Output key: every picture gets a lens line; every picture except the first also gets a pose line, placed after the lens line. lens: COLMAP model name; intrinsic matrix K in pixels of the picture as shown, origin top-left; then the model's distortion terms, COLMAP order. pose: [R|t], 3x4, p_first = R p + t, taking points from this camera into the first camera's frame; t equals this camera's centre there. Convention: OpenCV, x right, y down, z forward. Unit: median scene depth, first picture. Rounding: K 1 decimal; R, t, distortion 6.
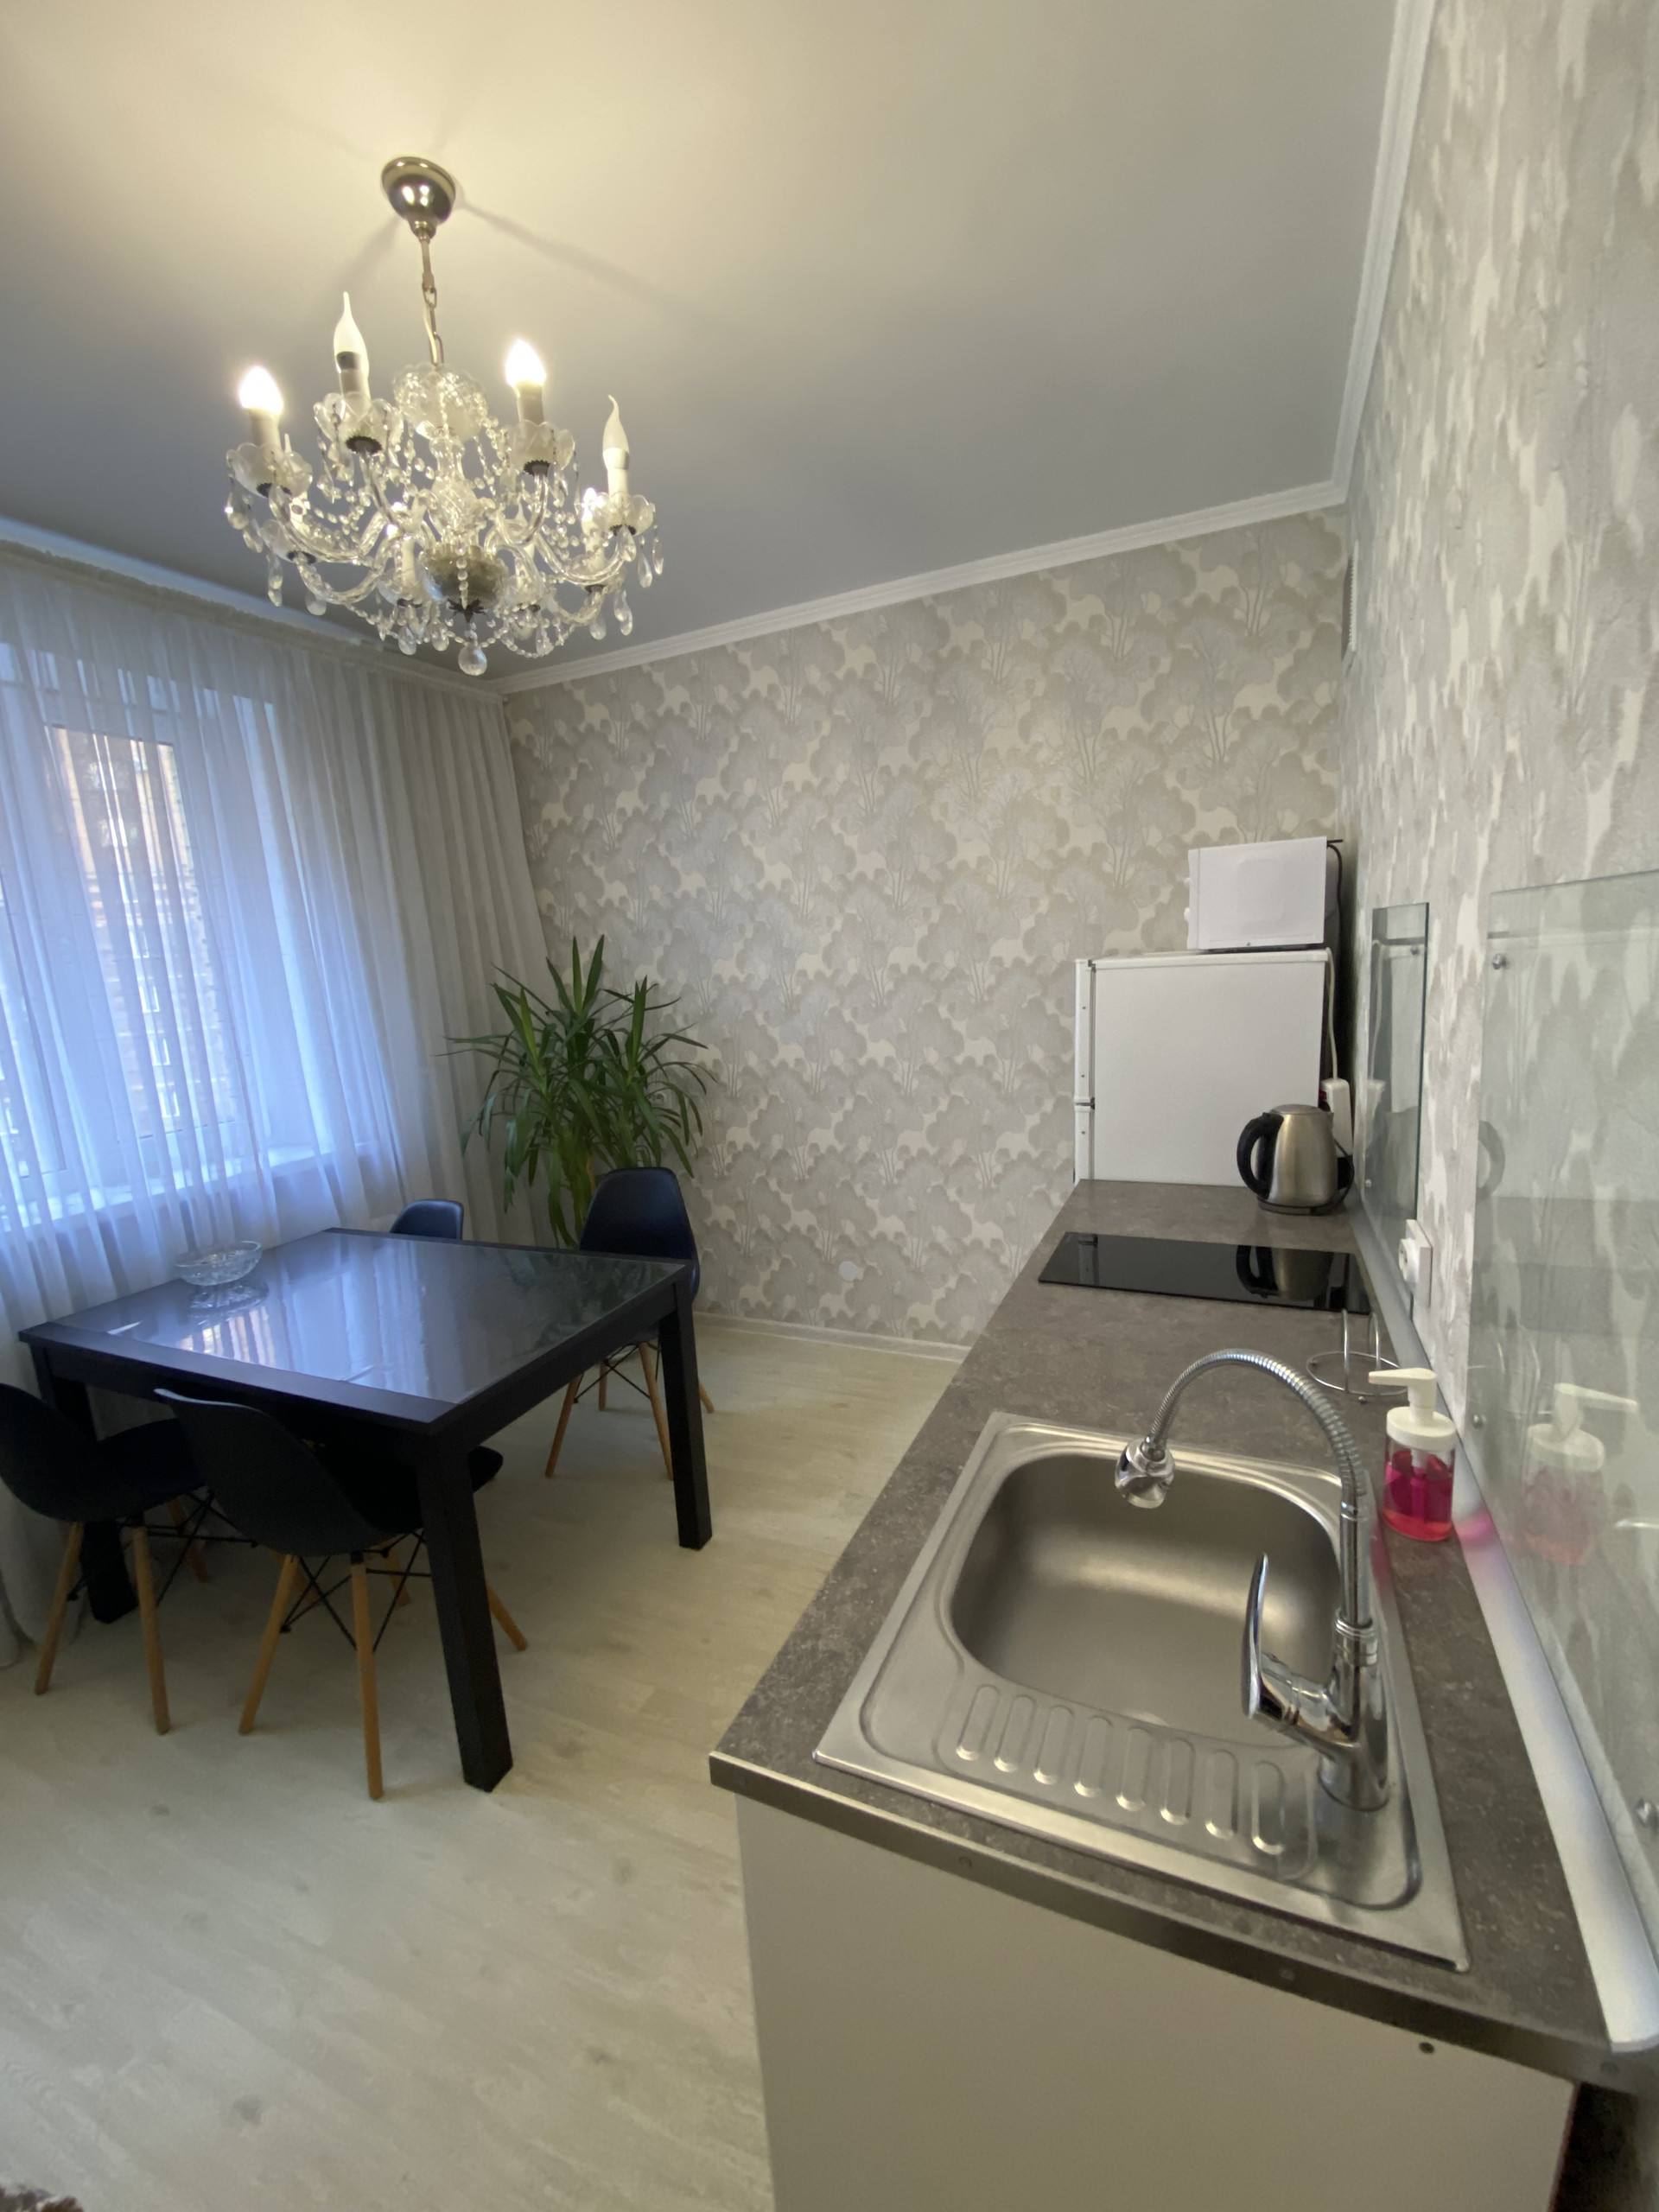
lens RADIAL K [[900.1, 0, 840.2], [0, 900.1, 1107.1], [0, 0, 1]] dist [0.015148, -0.018190]
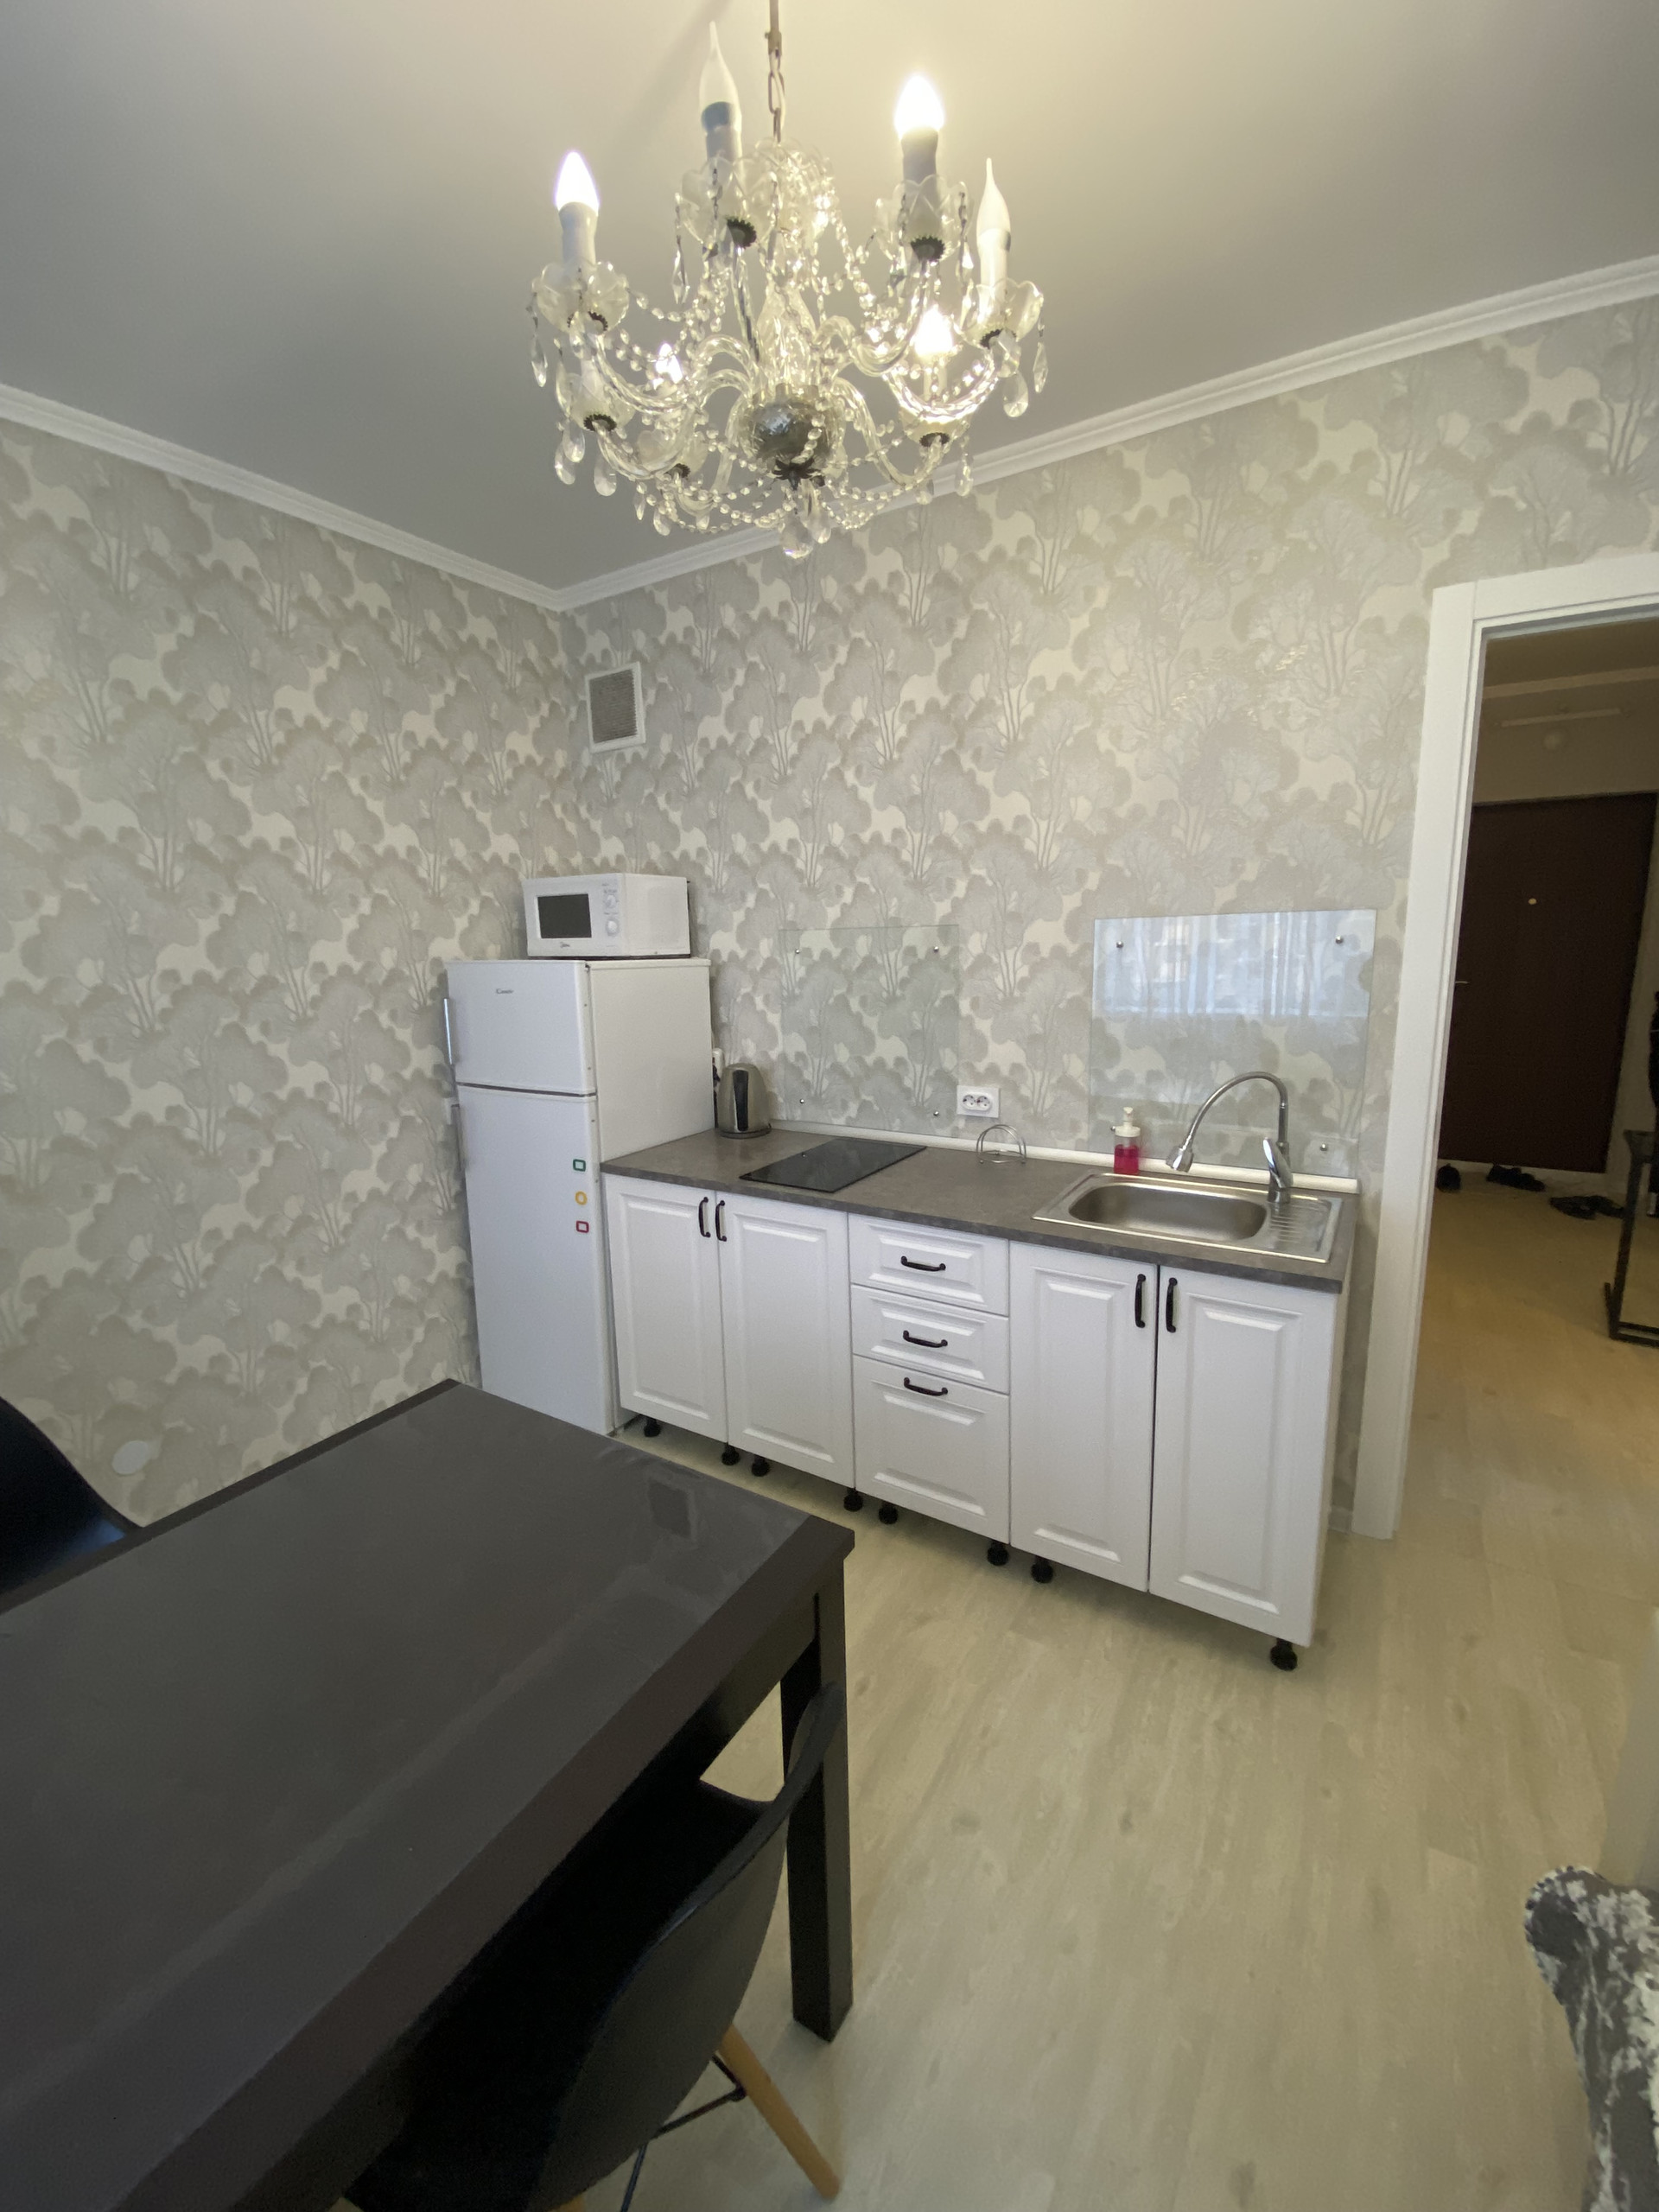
lens RADIAL K [[900.1, 0, 840.7], [0, 900.1, 1105.7], [0, 0, 1]] dist [0.015148, -0.018190]
pose [[0.134648, -0.121611, 0.983403, -0.704917], [0.193760, 0.976513, 0.094230, -0.029103], [-0.971765, 0.177856, 0.155049, 0.516007]]
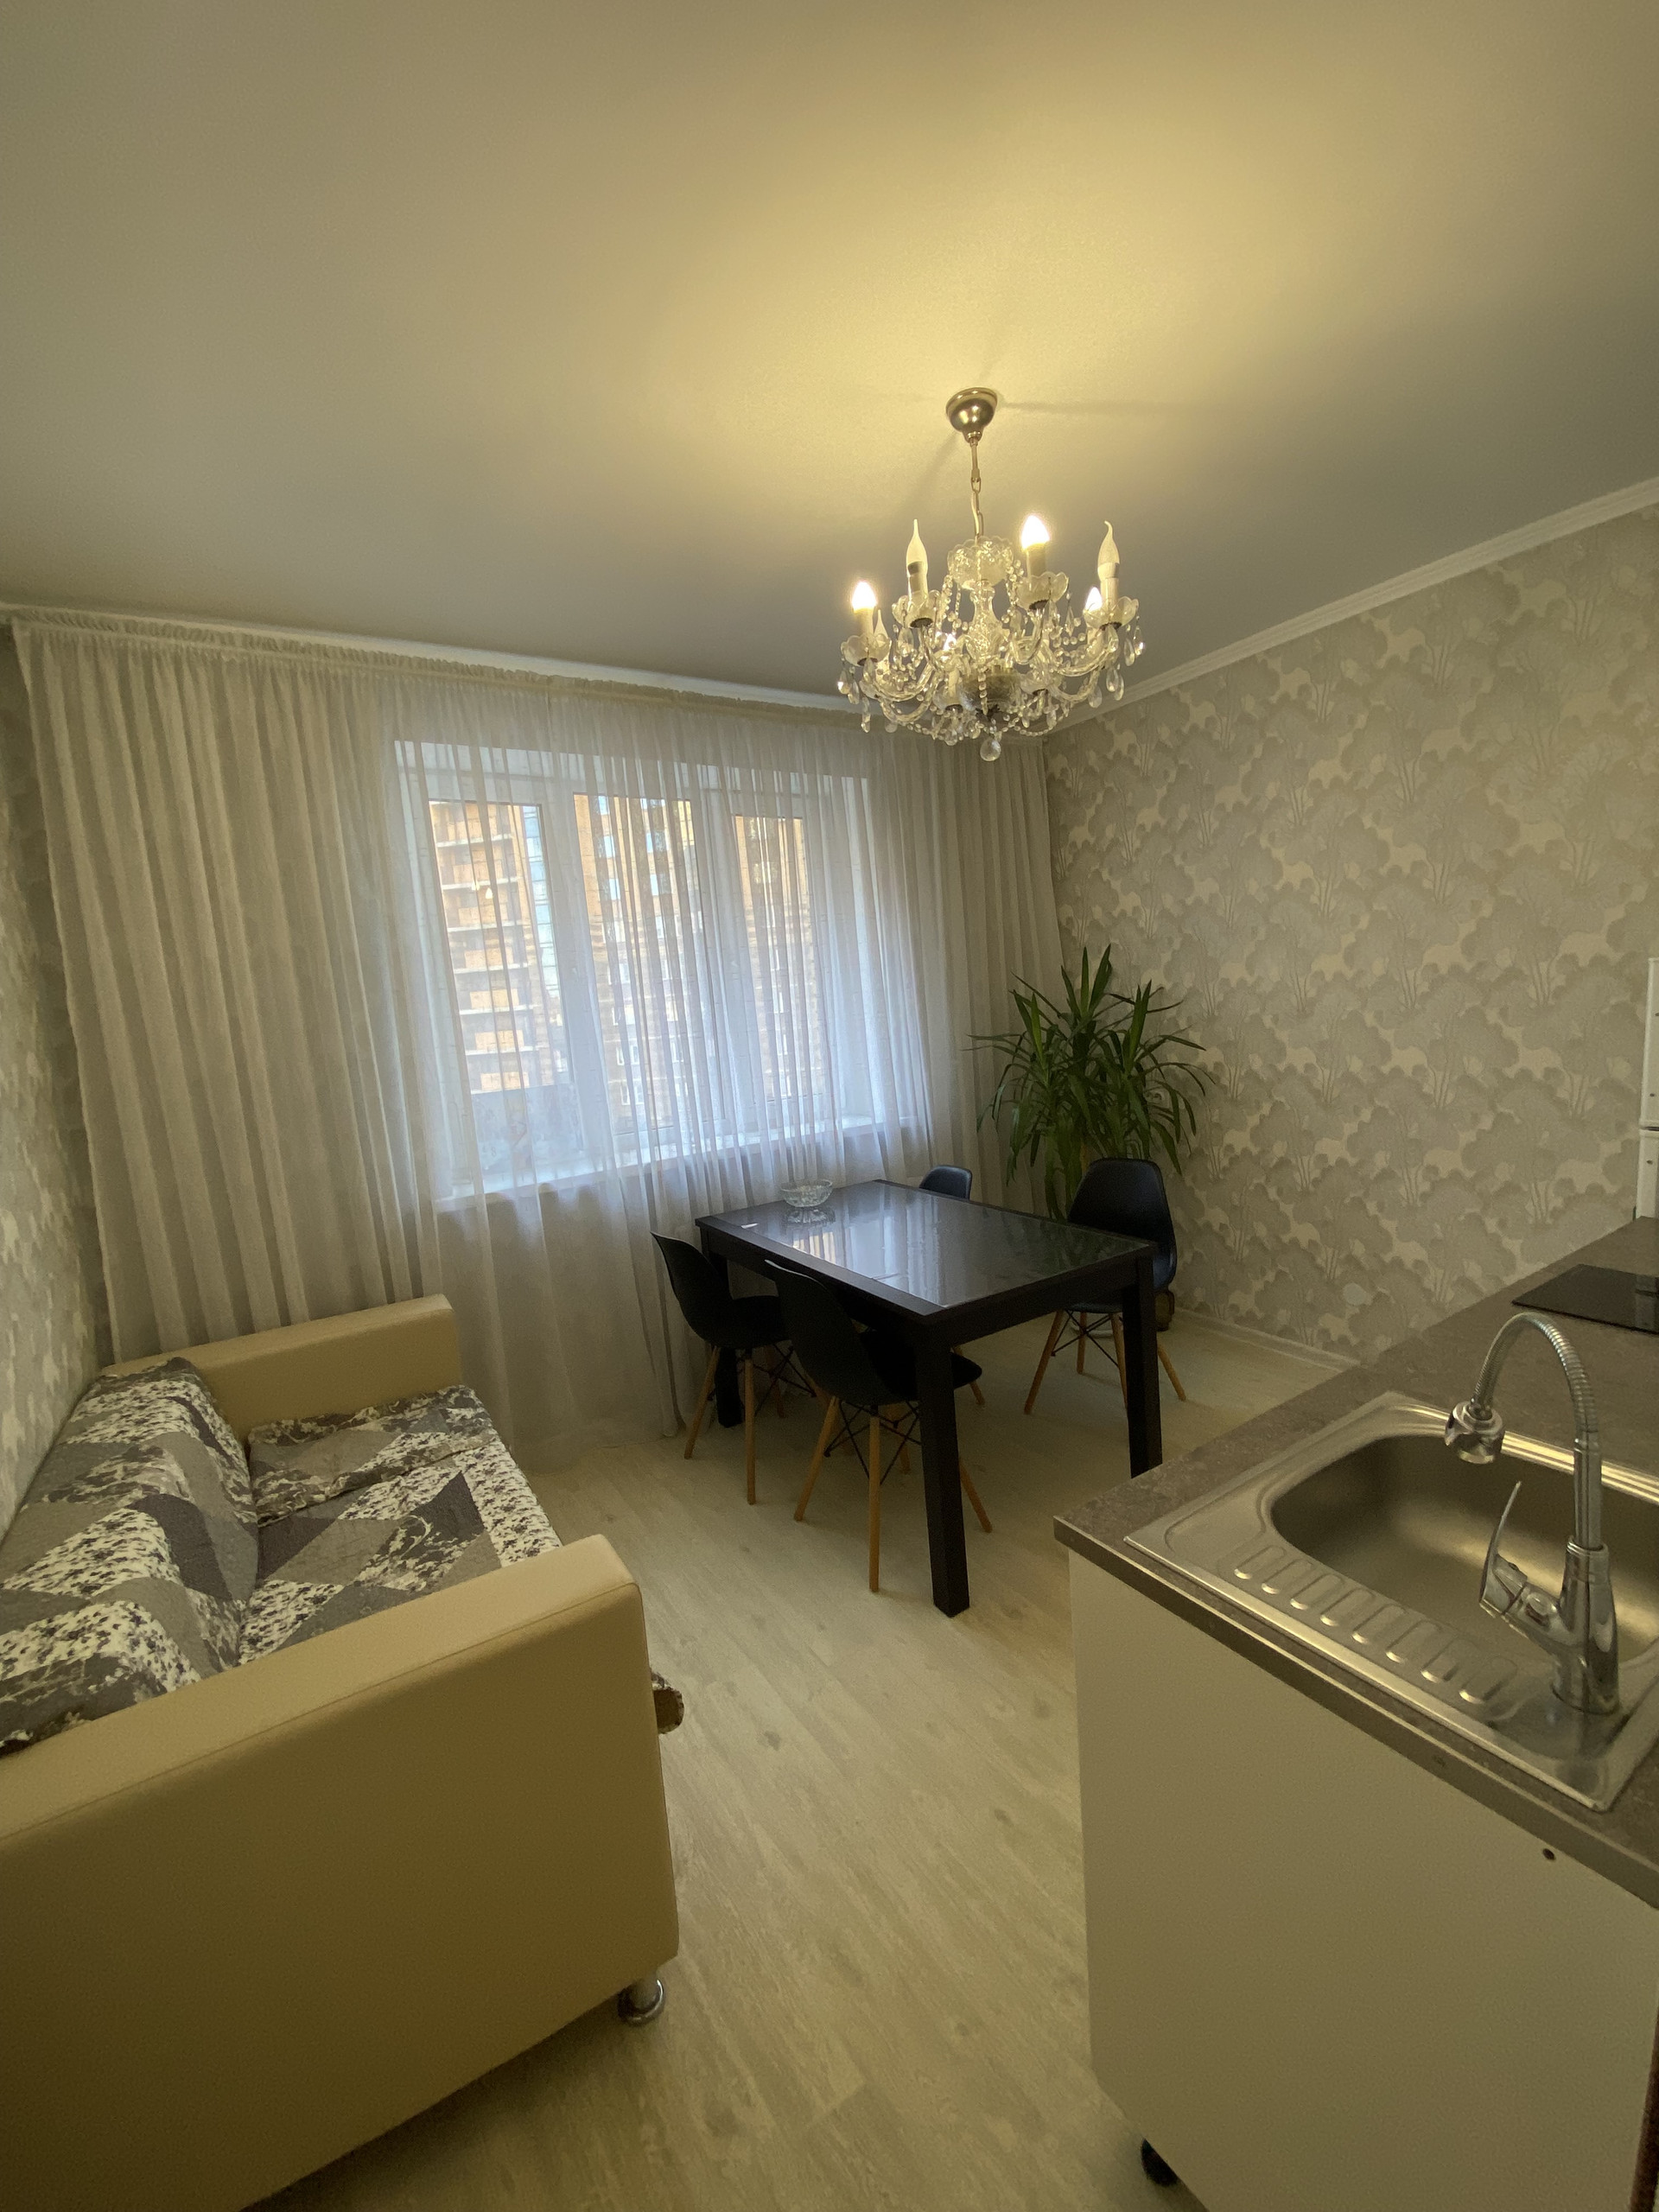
lens RADIAL K [[900.1, 0, 844.4], [0, 900.1, 1100.1], [0, 0, 1]] dist [0.015148, -0.018190]
pose [[0.839699, 0.059324, -0.539803, 0.079553], [-0.065321, 0.997832, 0.008050, 0.011791], [0.539110, 0.028501, 0.841753, -0.109632]]
